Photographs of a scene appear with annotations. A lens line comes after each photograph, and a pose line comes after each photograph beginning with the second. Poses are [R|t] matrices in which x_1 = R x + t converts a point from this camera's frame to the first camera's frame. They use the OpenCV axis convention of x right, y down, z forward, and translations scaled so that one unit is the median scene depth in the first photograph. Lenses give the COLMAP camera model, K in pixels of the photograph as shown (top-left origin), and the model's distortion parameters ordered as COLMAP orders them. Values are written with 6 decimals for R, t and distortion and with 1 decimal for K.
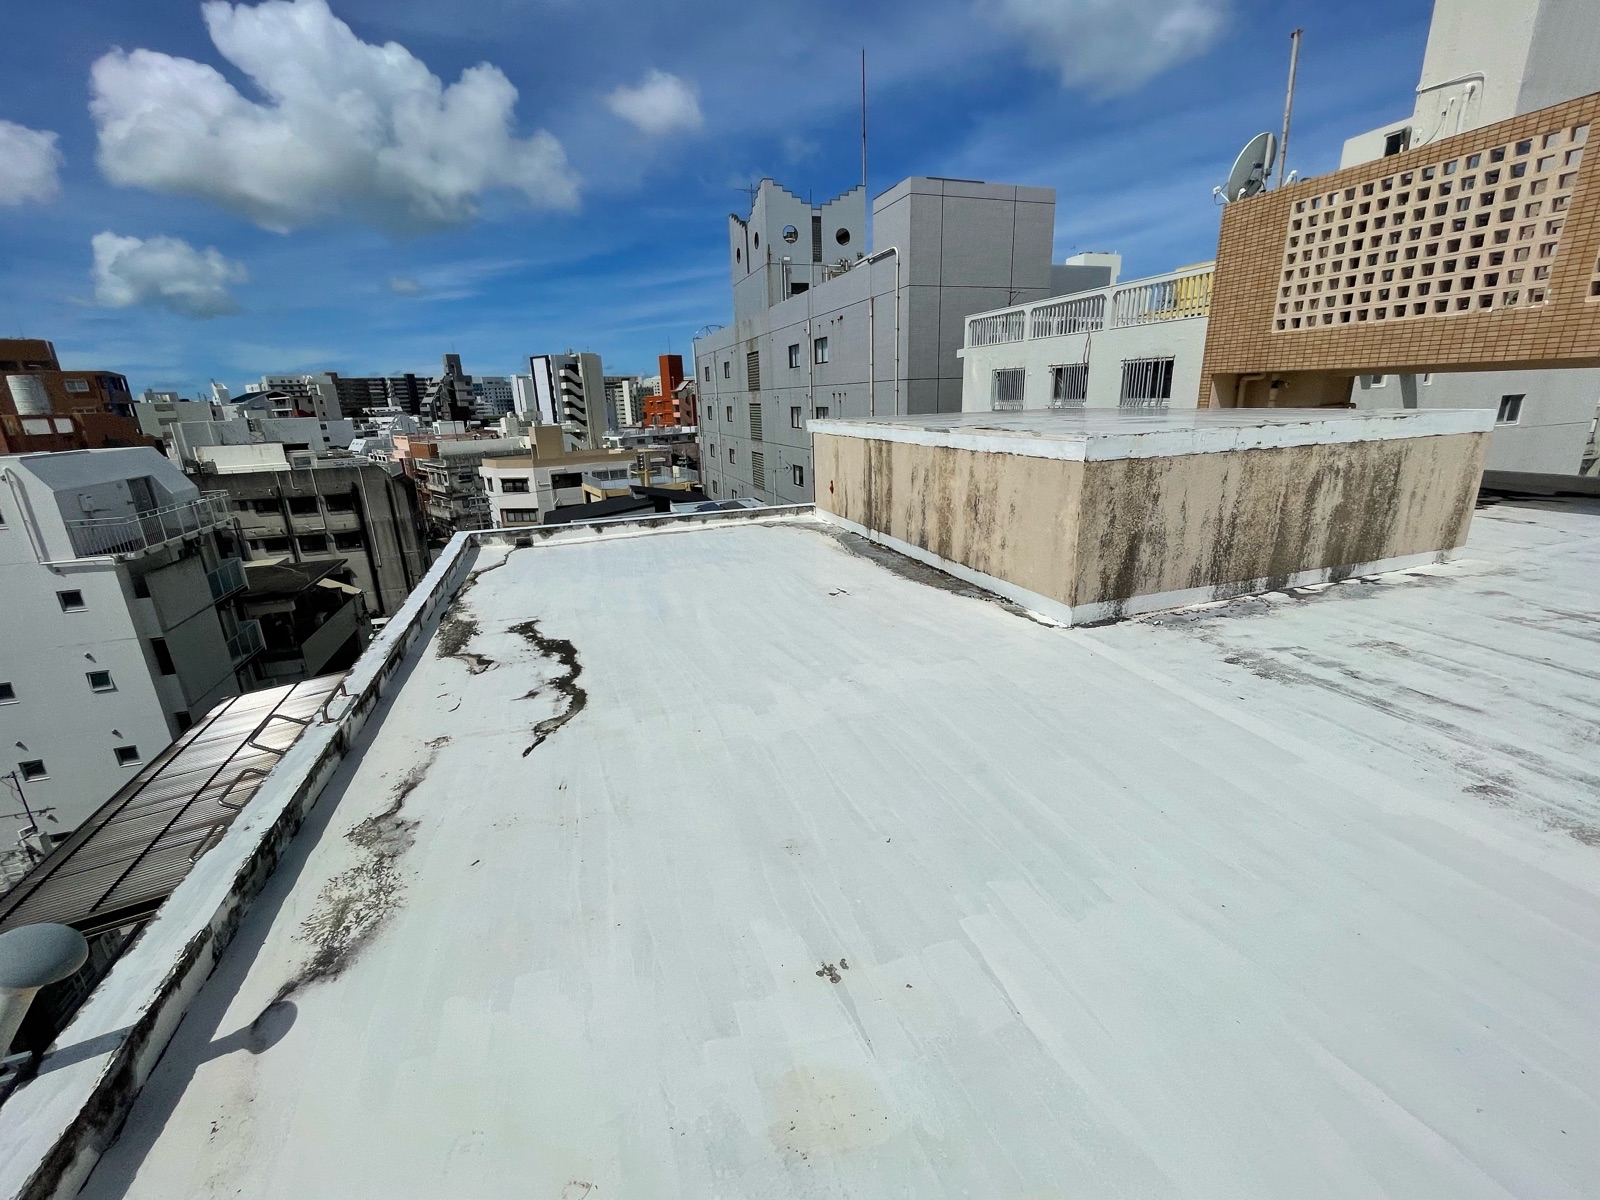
lens RADIAL K [[669.3, 0, 804.7], [0, 669.3, 600.6], [0, 0, 1]] dist [-0.002164, -0.000634]
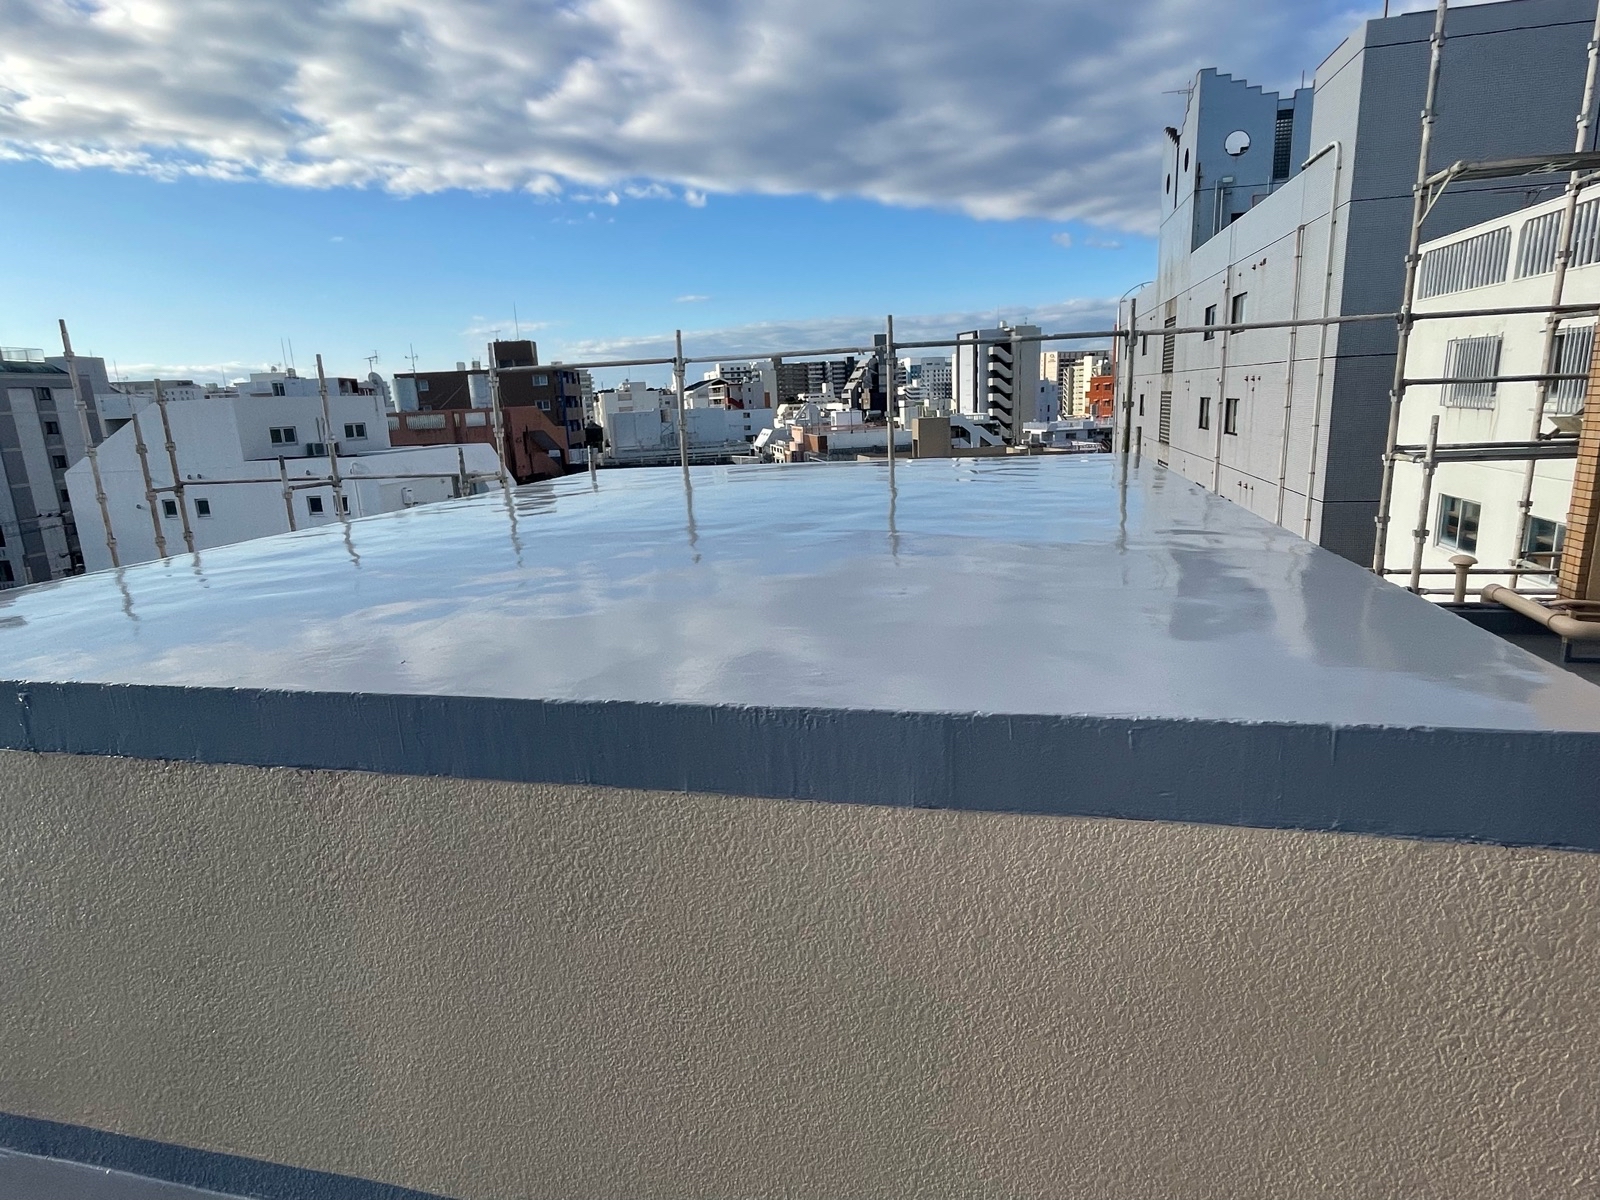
lens RADIAL K [[856.4, 0, 806.6], [0, 856.4, 594.3], [0, 0, 1]] dist [0.003068, 0.000956]
pose [[0.845144, 0.113527, -0.522343, 0.221384], [-0.138269, 0.990358, -0.008472, -0.057990], [0.516345, 0.079384, 0.852693, 0.143896]]
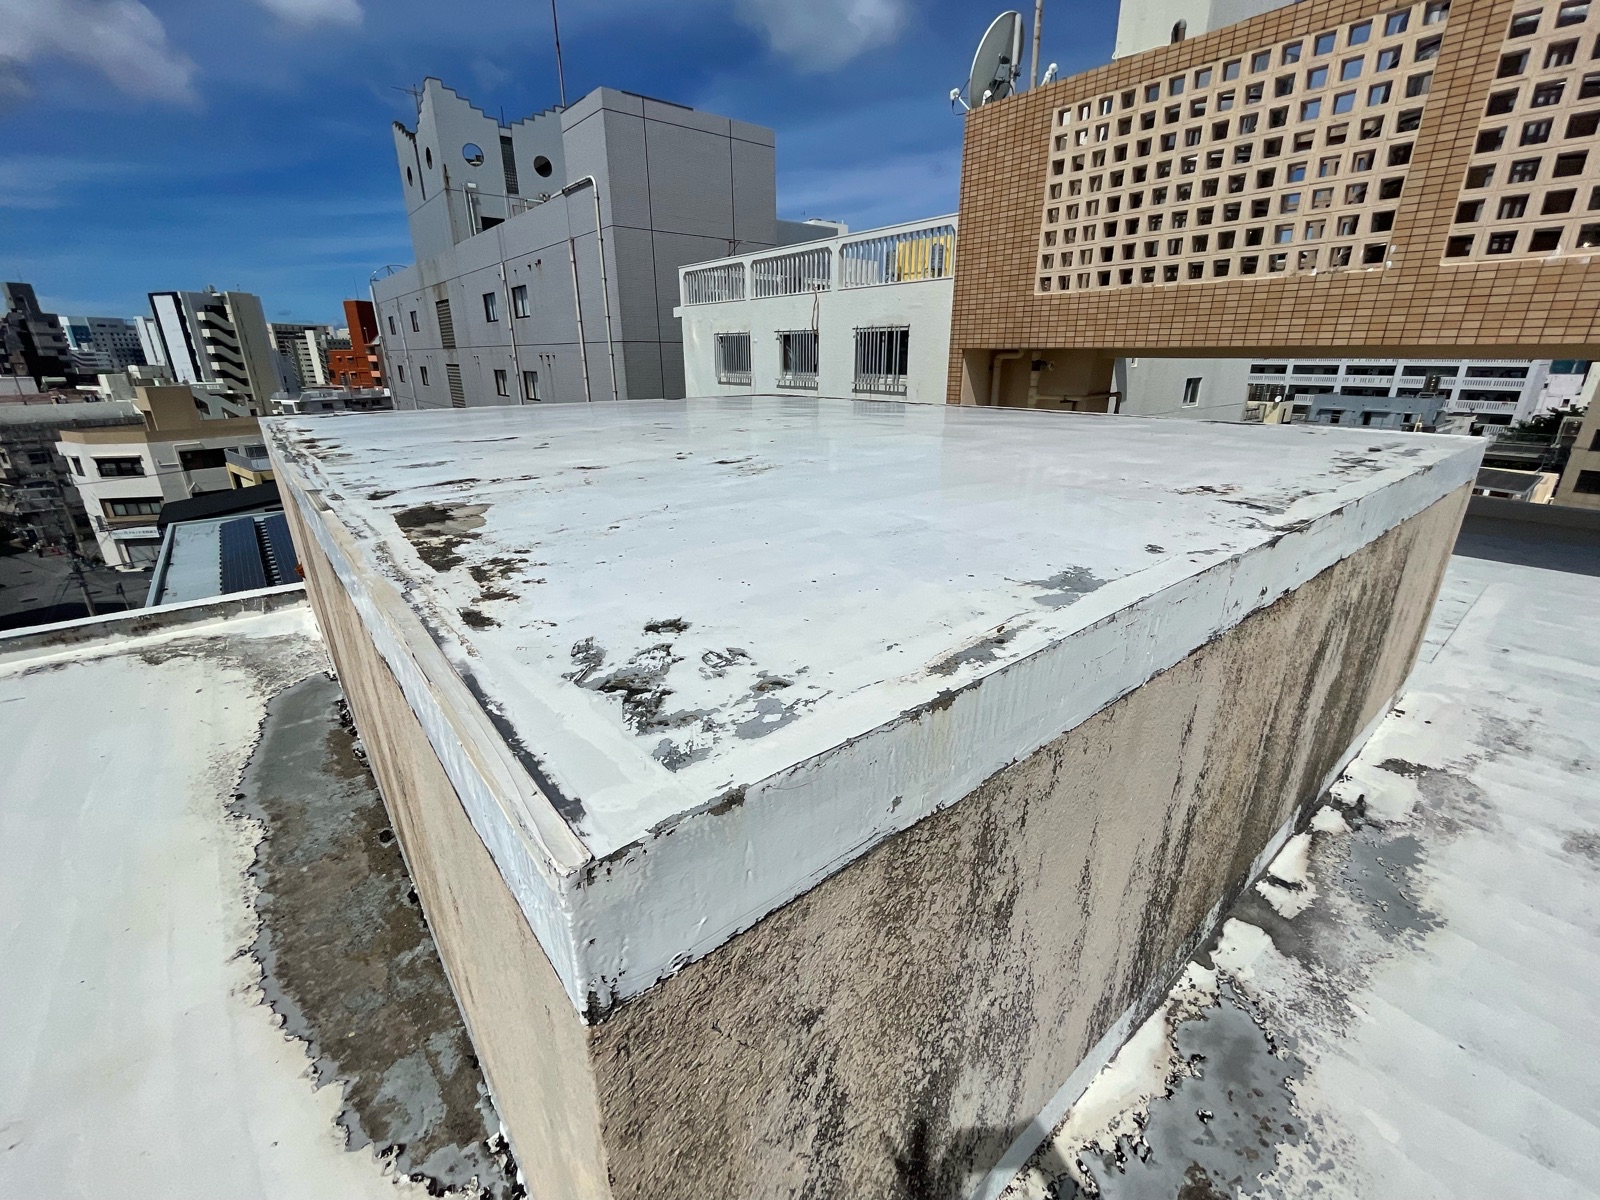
lens RADIAL K [[669.3, 0, 805.0], [0, 669.3, 600.6], [0, 0, 1]] dist [-0.002164, -0.000634]
pose [[0.938461, -0.089592, 0.333563, 0.073724], [0.073234, 0.995428, 0.061321, -0.051409], [-0.337532, -0.033119, 0.940731, 0.151459]]
